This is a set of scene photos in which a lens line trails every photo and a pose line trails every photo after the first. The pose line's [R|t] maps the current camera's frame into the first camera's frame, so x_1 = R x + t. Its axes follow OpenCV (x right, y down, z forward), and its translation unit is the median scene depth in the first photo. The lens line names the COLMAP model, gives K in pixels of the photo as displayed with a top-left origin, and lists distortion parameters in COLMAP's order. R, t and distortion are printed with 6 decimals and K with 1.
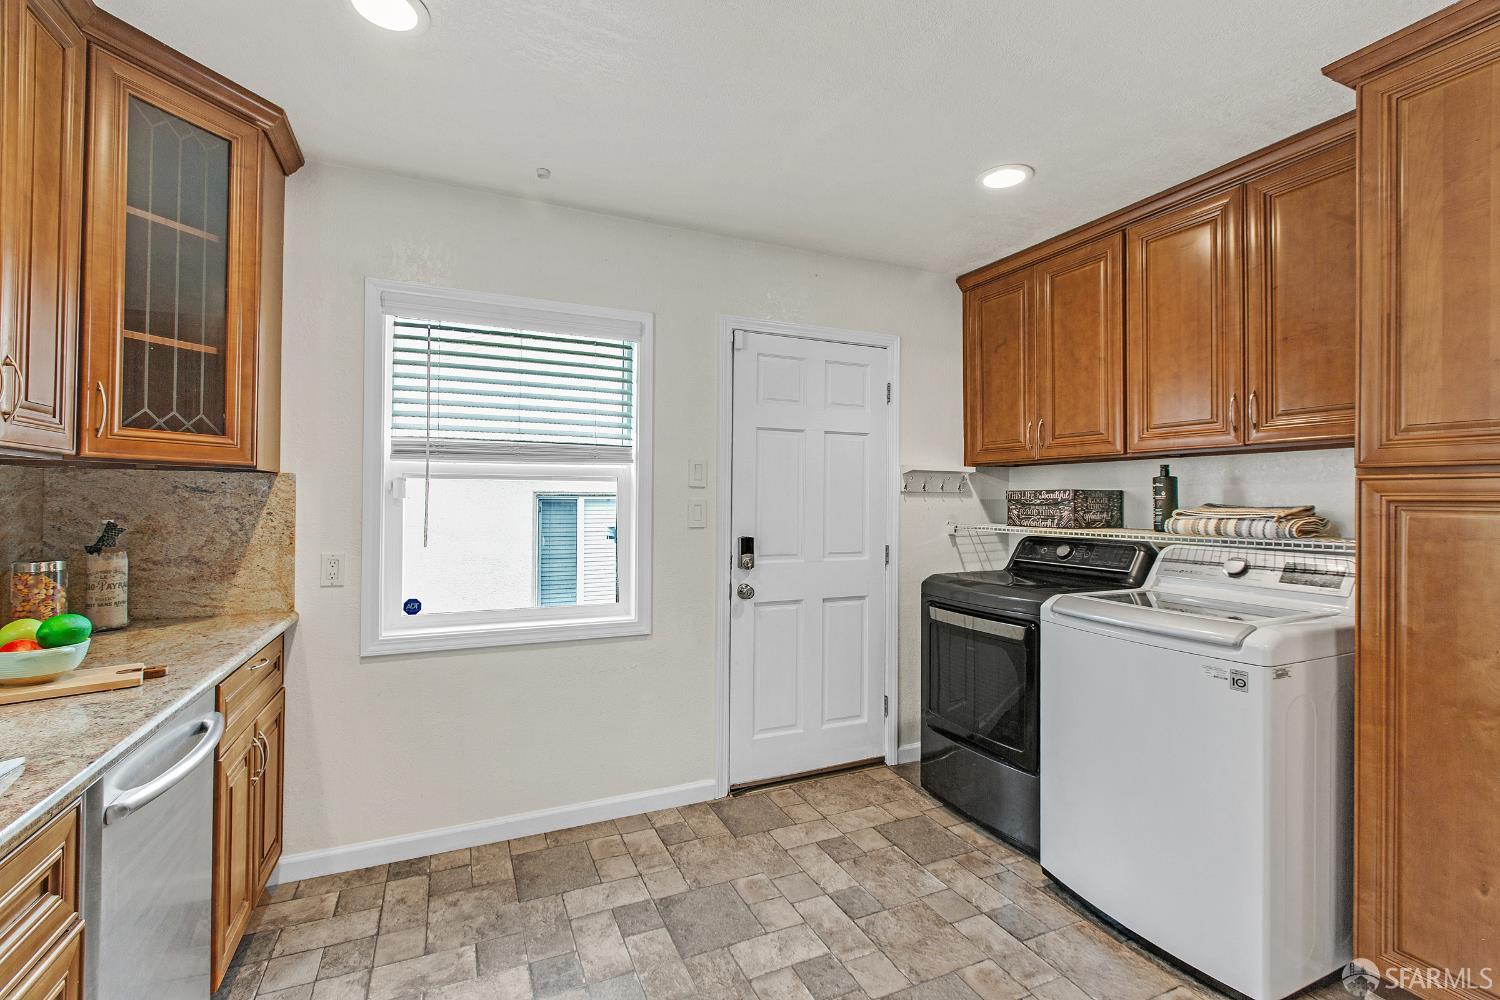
lens RADIAL K [[661.8, 0, 742.3], [0, 661.8, 495.6], [0, 0, 1]] dist [0.001177, 0.000301]
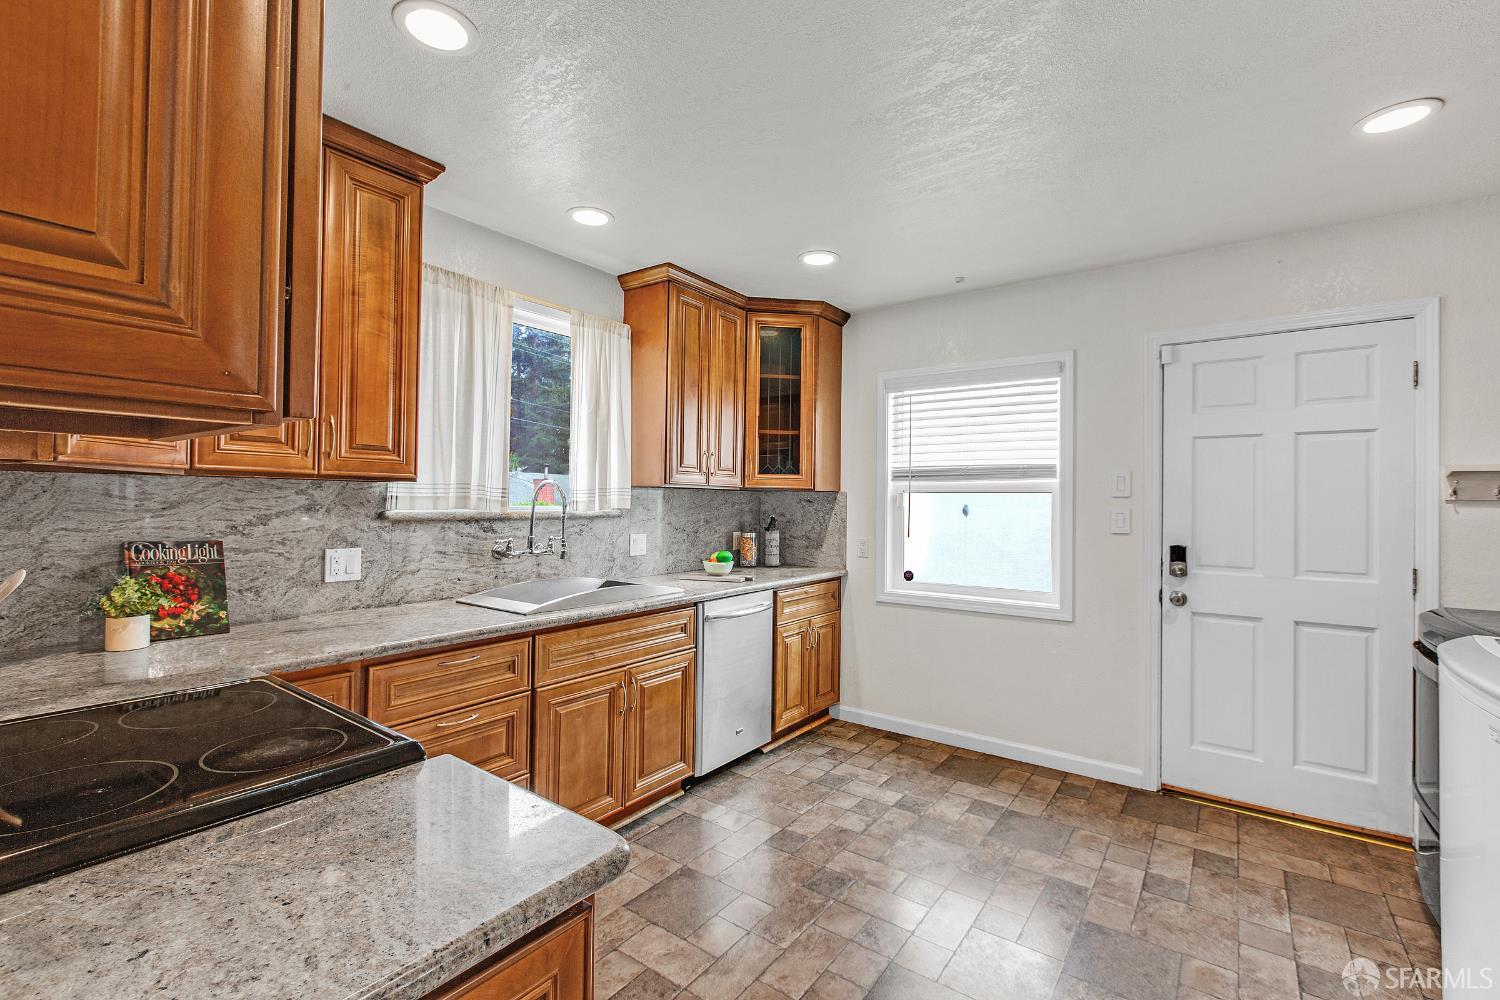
lens RADIAL K [[654.7, 0, 725.3], [0, 654.7, 496.4], [0, 0, 1]] dist [-0.000455, -0.000011]
pose [[0.471283, -0.008815, -0.881938, 0.699740], [-0.000553, 0.999947, -0.010290, -0.002686], [0.881982, 0.005337, 0.471253, -0.112022]]
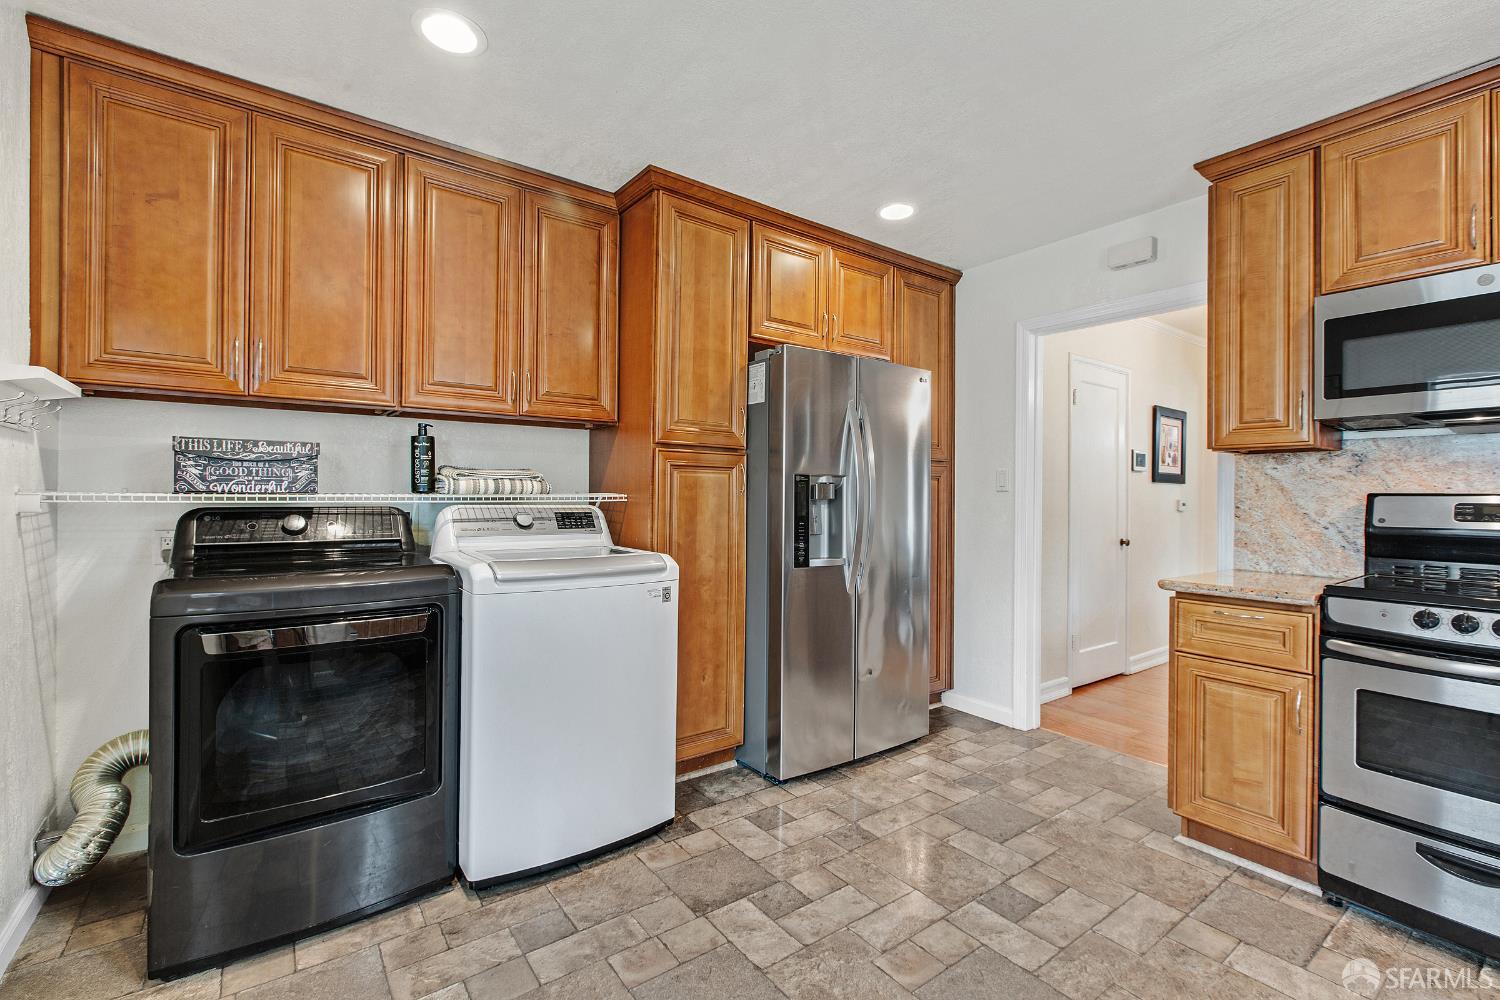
lens RADIAL K [[661.8, 0, 742.3], [0, 661.8, 495.6], [0, 0, 1]] dist [0.001177, 0.000301]
pose [[-0.210664, -0.009915, 0.977508, -0.426842], [-0.017035, 0.999834, 0.006470, 0.046590], [-0.977410, -0.015289, -0.210798, 0.802267]]
